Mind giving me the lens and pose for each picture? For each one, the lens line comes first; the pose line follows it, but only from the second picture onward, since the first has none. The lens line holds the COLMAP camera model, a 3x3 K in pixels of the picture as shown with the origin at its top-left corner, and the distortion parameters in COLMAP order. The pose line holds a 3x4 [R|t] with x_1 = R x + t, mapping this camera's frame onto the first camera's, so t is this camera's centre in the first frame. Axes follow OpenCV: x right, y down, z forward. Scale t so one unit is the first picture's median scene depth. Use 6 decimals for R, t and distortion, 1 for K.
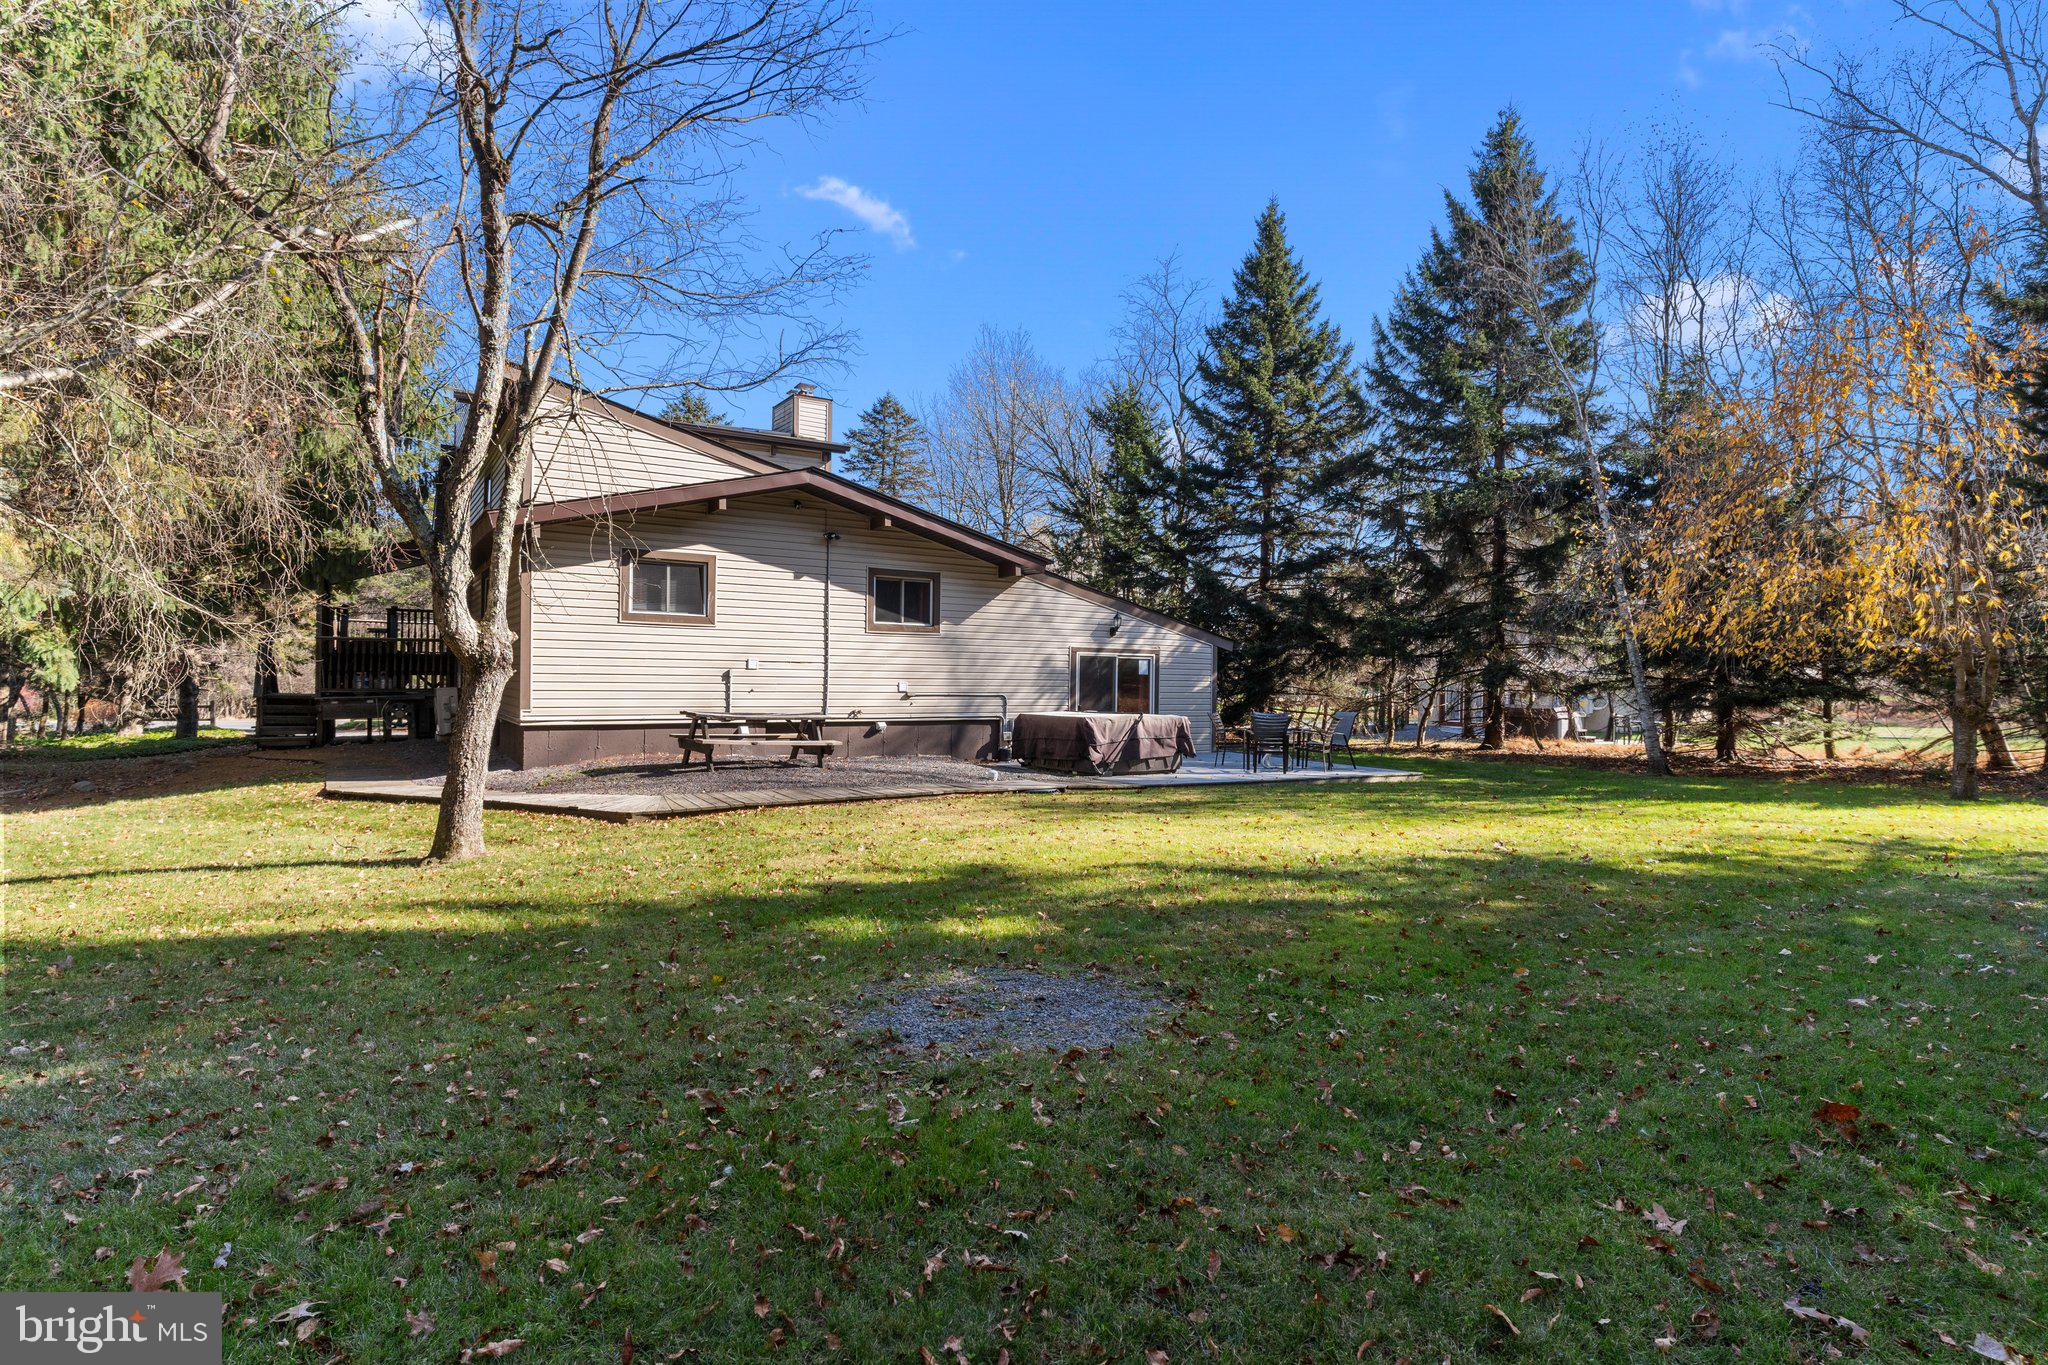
lens RADIAL K [[1015.2, 0, 1024.4], [0, 1015.2, 685.9], [0, 0, 1]] dist [0.000399, -0.000089]
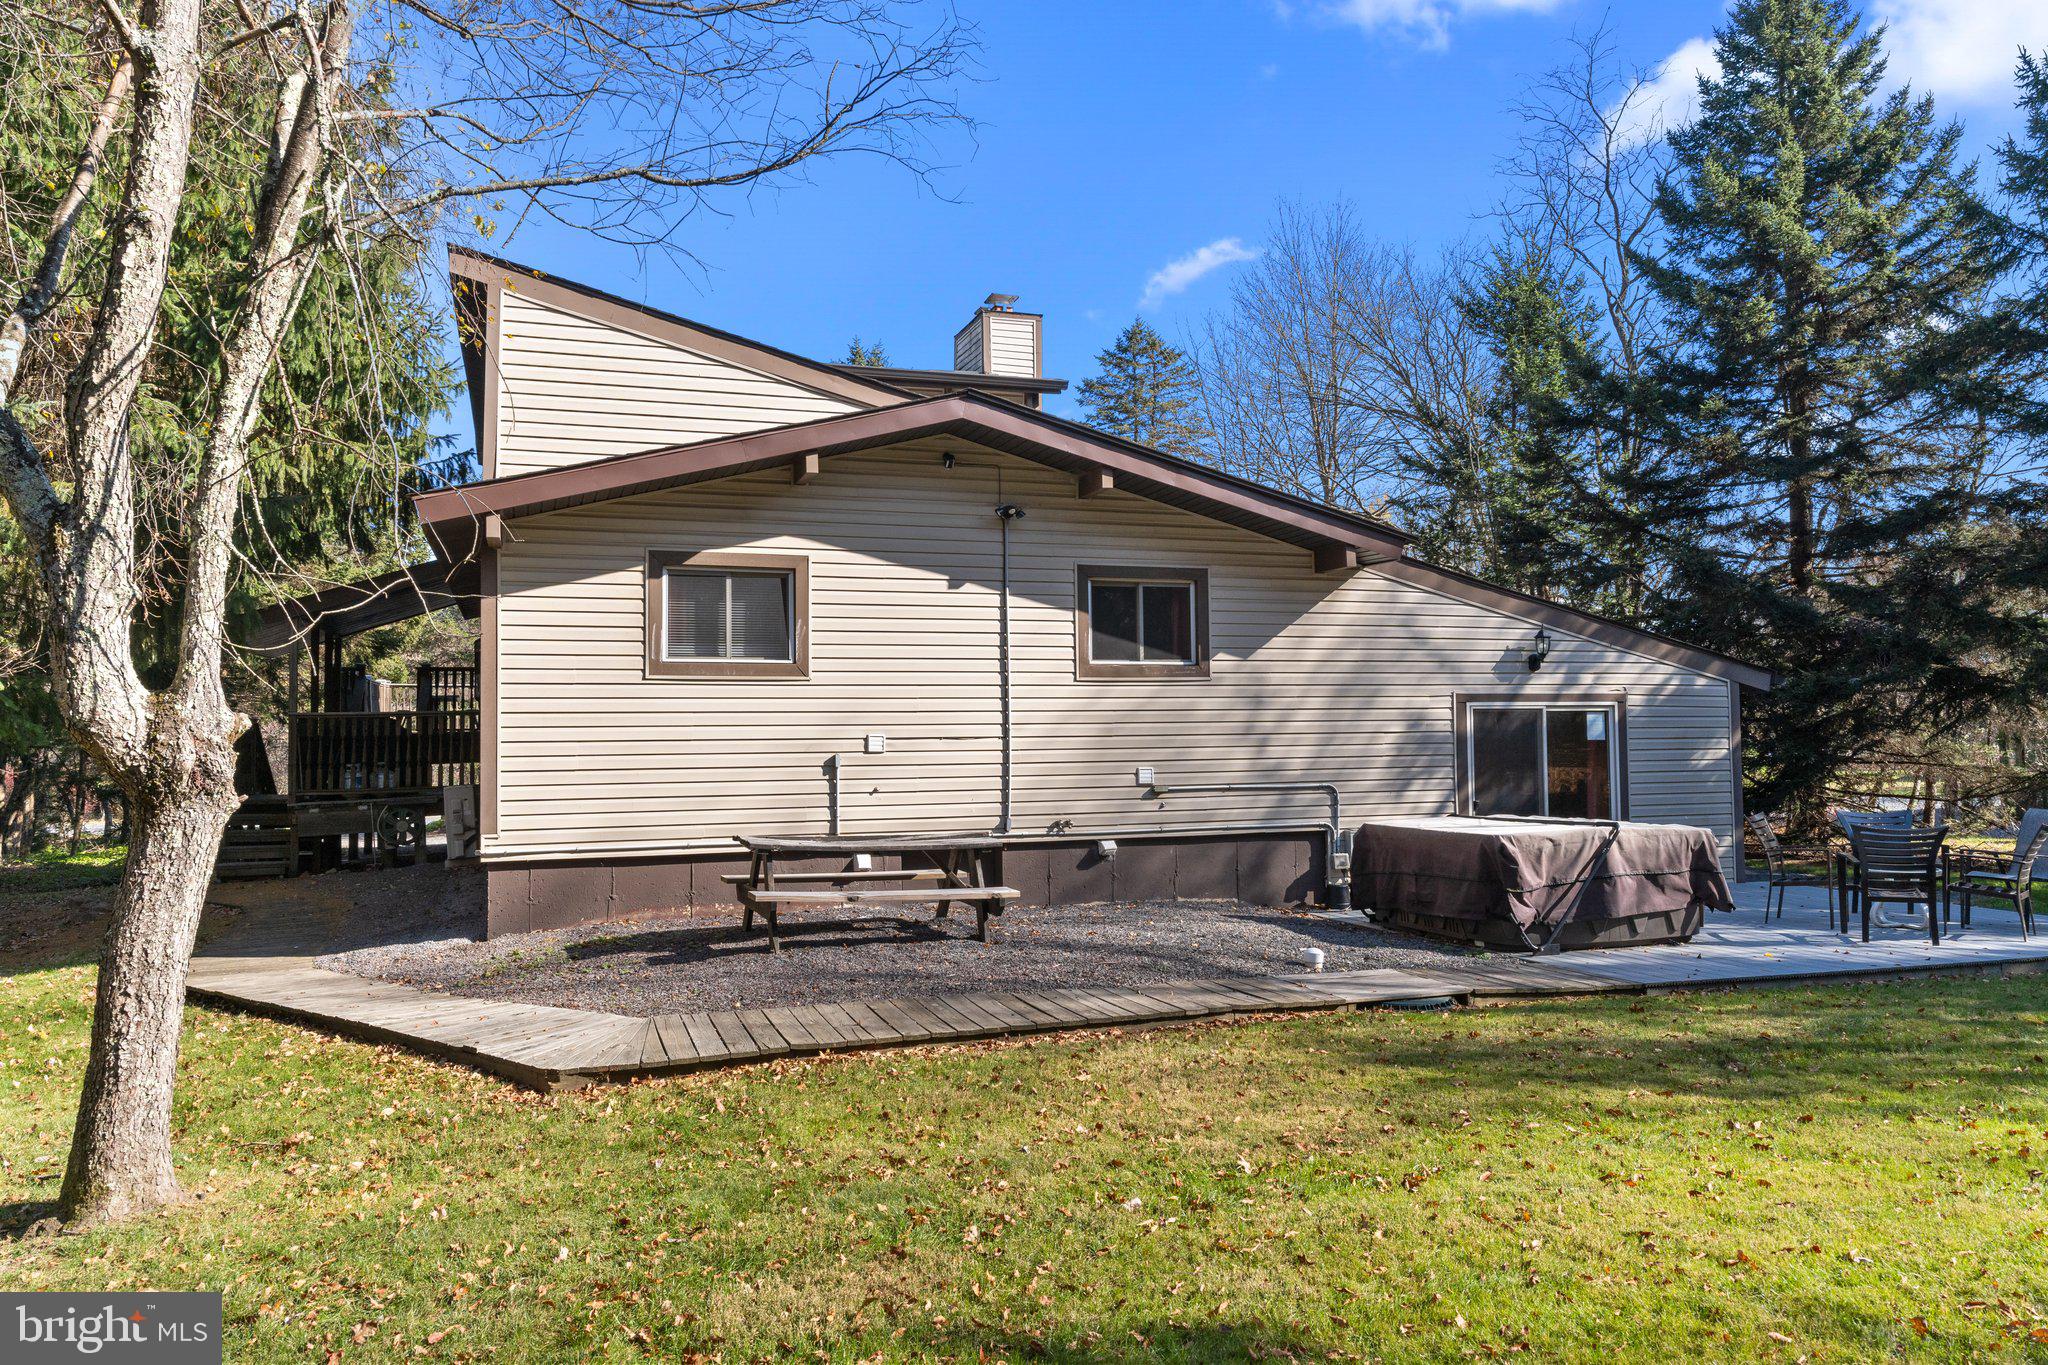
lens RADIAL K [[1423.0, 0, 1019.1], [0, 1423.0, 681.5], [0, 0, 1]] dist [-0.002375, -0.005665]
pose [[0.971530, -0.033737, -0.234503, -0.002491], [0.022698, 0.998511, -0.049613, -0.013197], [0.235827, 0.042877, 0.970849, 0.218512]]
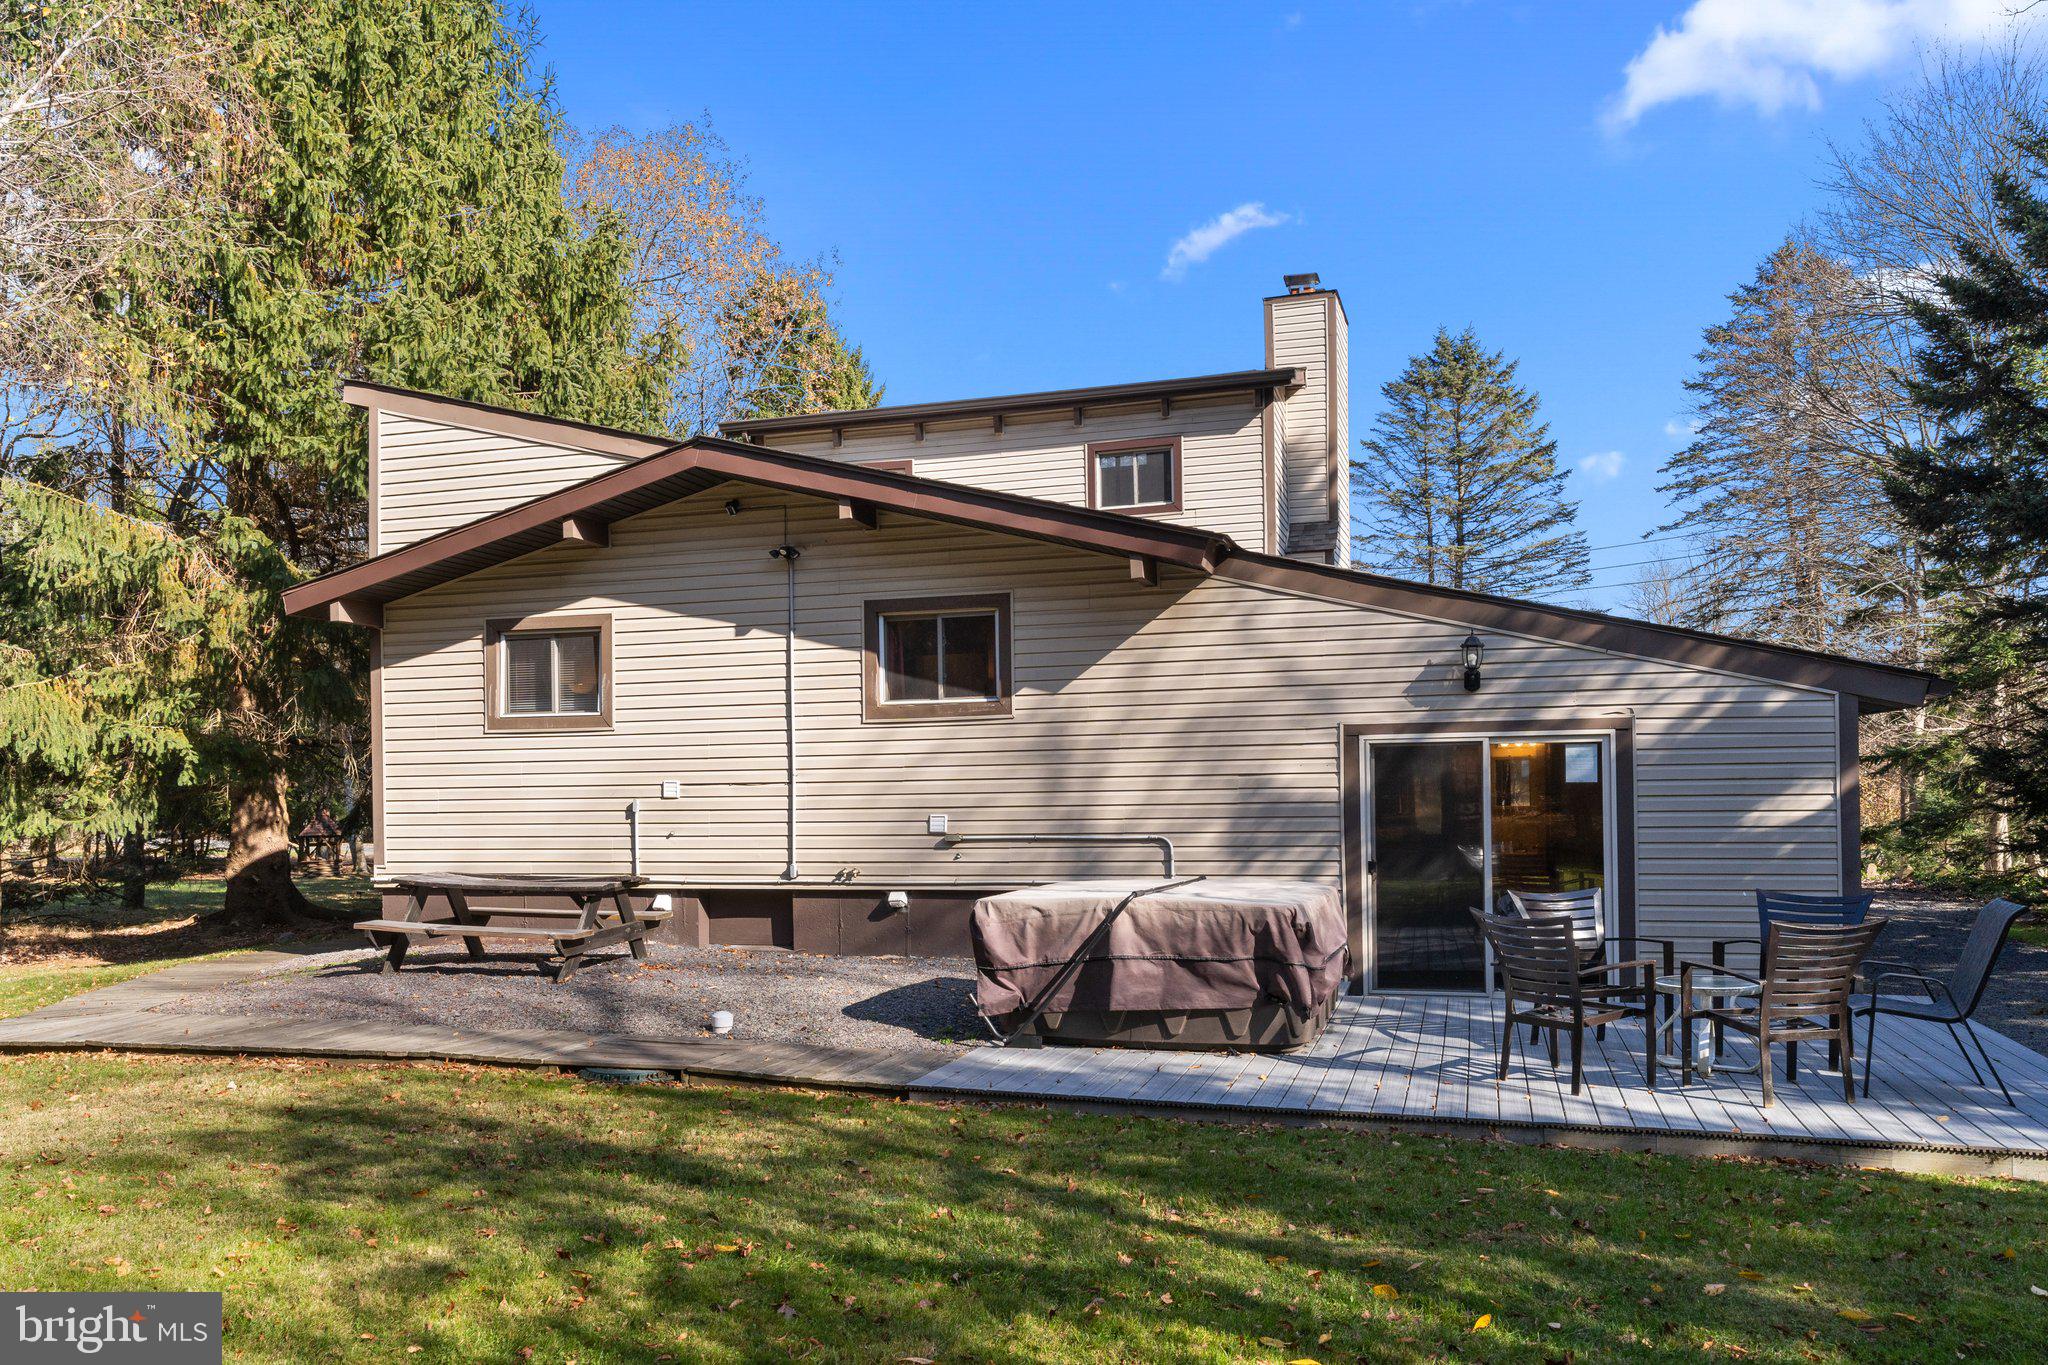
lens RADIAL K [[1507.5, 0, 1017.6], [0, 1507.5, 765.4], [0, 0, 1]] dist [-0.003959, 0.000594]
pose [[0.656599, -0.033863, -0.753479, 0.463025], [0.018838, 0.999416, -0.028500, -0.006079], [0.754004, 0.004520, 0.656854, 0.510823]]
